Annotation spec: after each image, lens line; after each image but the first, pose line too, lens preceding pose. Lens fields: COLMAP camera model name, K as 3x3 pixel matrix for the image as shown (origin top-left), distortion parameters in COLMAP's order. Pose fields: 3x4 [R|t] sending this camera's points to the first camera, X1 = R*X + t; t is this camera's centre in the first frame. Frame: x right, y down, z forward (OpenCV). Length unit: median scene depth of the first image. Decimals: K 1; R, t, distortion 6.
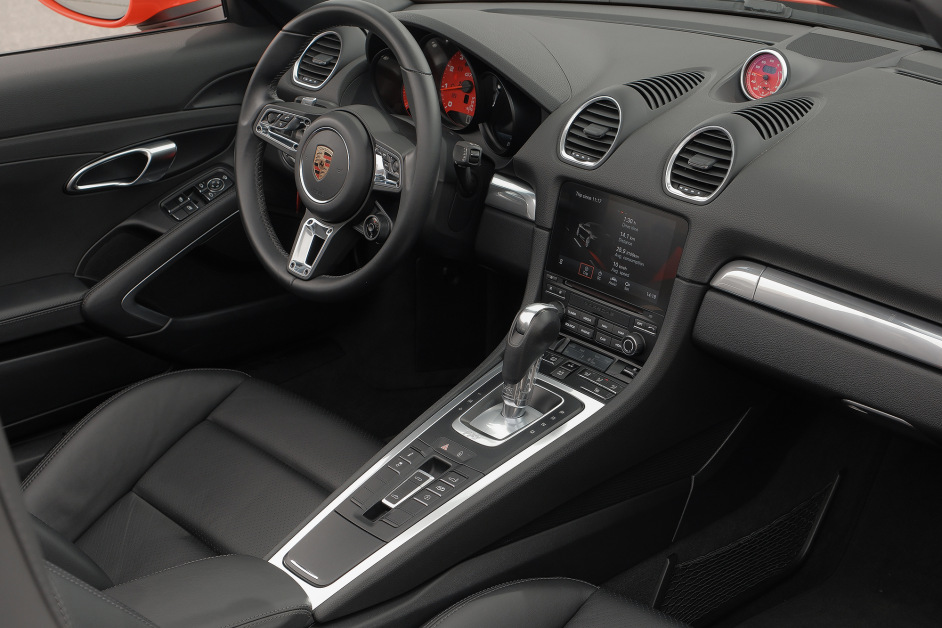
lens RADIAL K [[1498.9, 0, 476.5], [0, 1498.9, 310.8], [0, 0, 1]] dist [-0.036356, 0.000000]
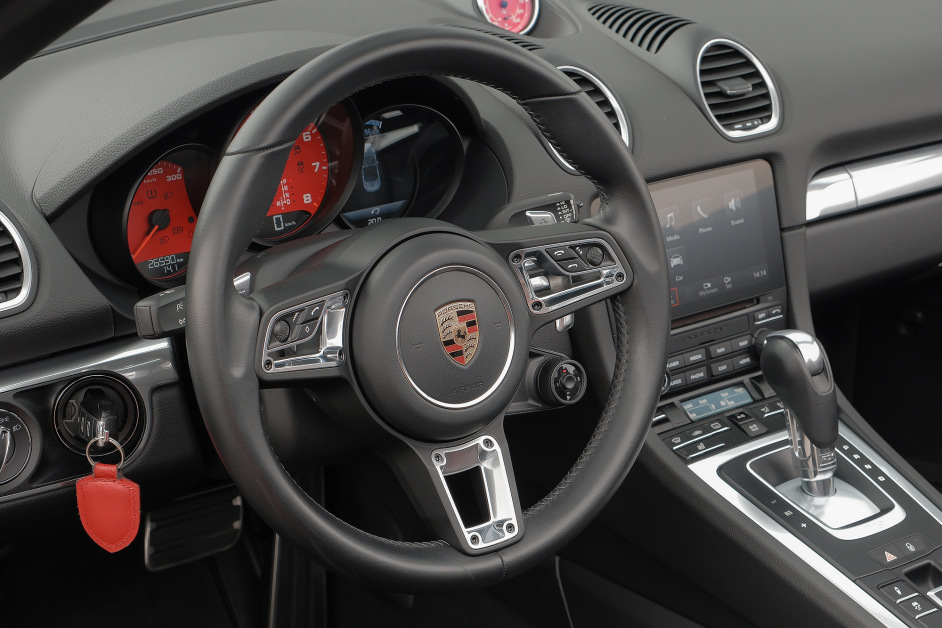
lens RADIAL K [[1919.9, 0, 475.4], [0, 1919.9, 312.9], [0, 0, 1]] dist [-0.034946, 0.000000]
pose [[0.115074, -0.360304, 0.925710, -0.730738], [0.389323, 0.873704, 0.291666, -0.301787], [-0.913885, 0.326837, 0.240815, 0.830703]]
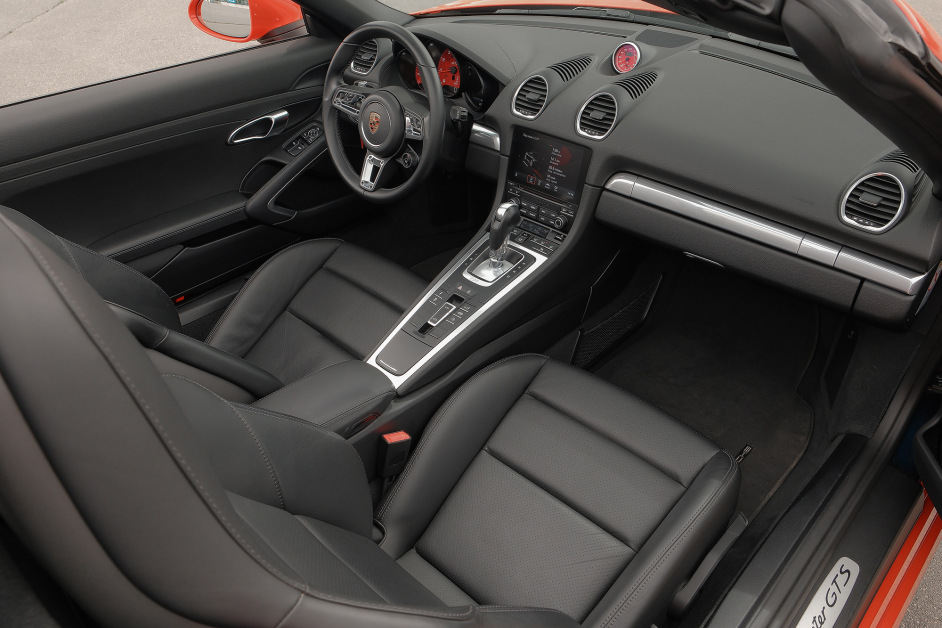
lens RADIAL K [[689.7, 0, 496.2], [0, 689.7, 324.9], [0, 0, 1]] dist [-0.045247, -0.003080]
pose [[0.995661, -0.070087, 0.061216, -0.028231], [0.053743, 0.970121, 0.236596, -0.052462], [-0.075969, -0.232280, 0.969678, 0.170243]]
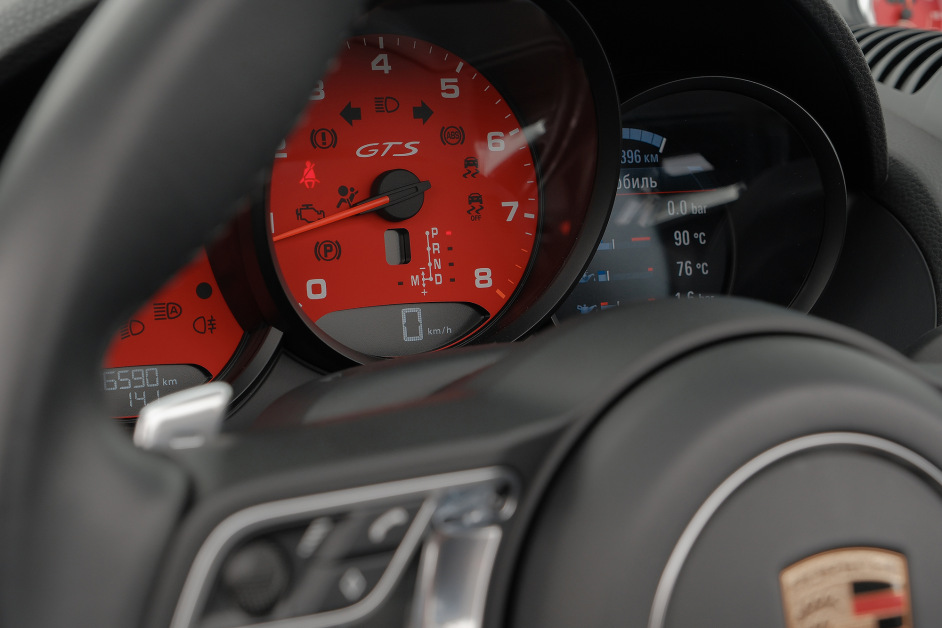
lens RADIAL K [[1680.4, 0, 462.4], [0, 1680.4, 314.7], [0, 0, 1]] dist [0.006336, 0.000000]
pose [[0.296228, -0.211431, 0.931422, -0.284103], [0.325723, 0.939094, 0.109580, -0.169324], [-0.897861, 0.270925, 0.347053, 0.965754]]
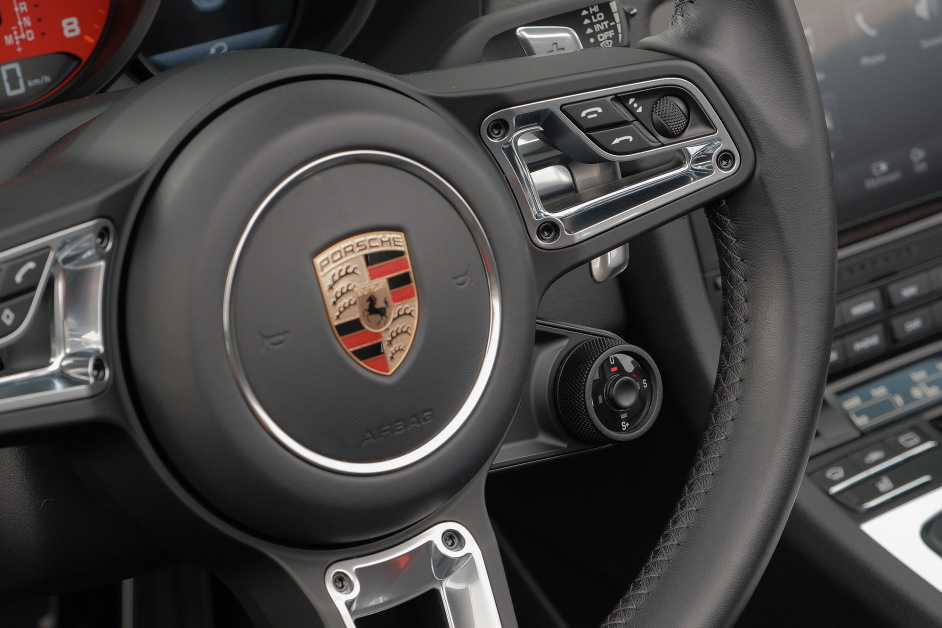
lens RADIAL K [[2369.5, 0, 468.4], [0, 2369.5, 317.0], [0, 0, 1]] dist [-0.096534, 0.000000]
pose [[0.107272, -0.407285, 0.906979, -0.437936], [0.430282, 0.841405, 0.326948, -0.211825], [-0.896298, 0.355184, 0.265507, 0.891433]]
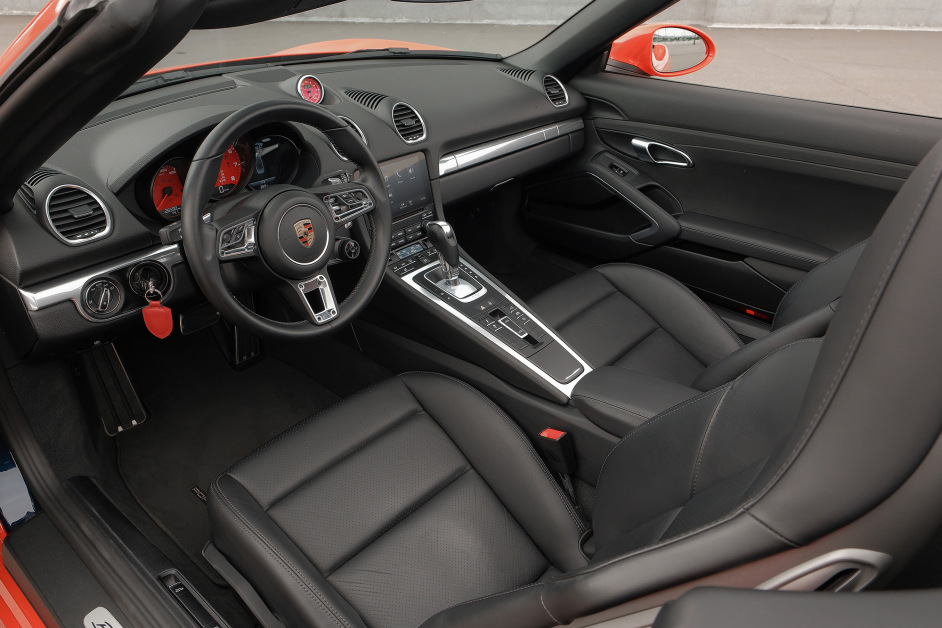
lens RADIAL K [[689.7, 0, 448.7], [0, 689.7, 310.9], [0, 0, 1]] dist [-0.045247, -0.003080]
pose [[-0.101019, -0.491896, 0.864774, -0.644041], [0.372238, 0.787399, 0.491367, -0.285531], [-0.922623, 0.371539, 0.103560, 0.856393]]
